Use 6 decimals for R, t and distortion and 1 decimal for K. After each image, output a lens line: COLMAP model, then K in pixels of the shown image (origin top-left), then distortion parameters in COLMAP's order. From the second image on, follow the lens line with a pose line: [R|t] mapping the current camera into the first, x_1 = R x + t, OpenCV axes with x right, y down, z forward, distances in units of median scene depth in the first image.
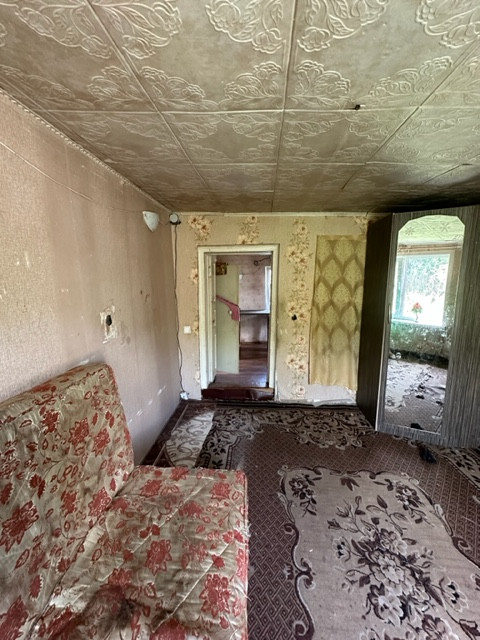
lens RADIAL K [[254.3, 0, 240.0], [0, 254.3, 320.0], [0, 0, 1]] dist [-0.000057, -0.000082]
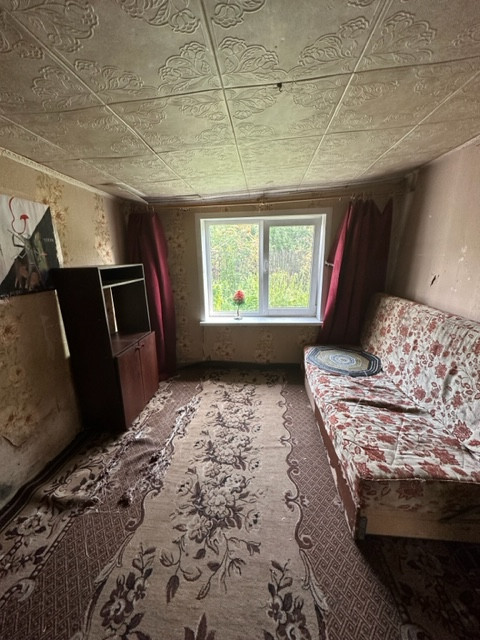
lens RADIAL K [[254.3, 0, 240.0], [0, 254.3, 320.0], [0, 0, 1]] dist [-0.000057, -0.000082]
pose [[-0.999776, 0.019422, 0.008404, 0.427511], [0.021162, 0.916000, 0.400620, -0.252442], [0.000083, 0.400708, -0.916206, 1.608062]]
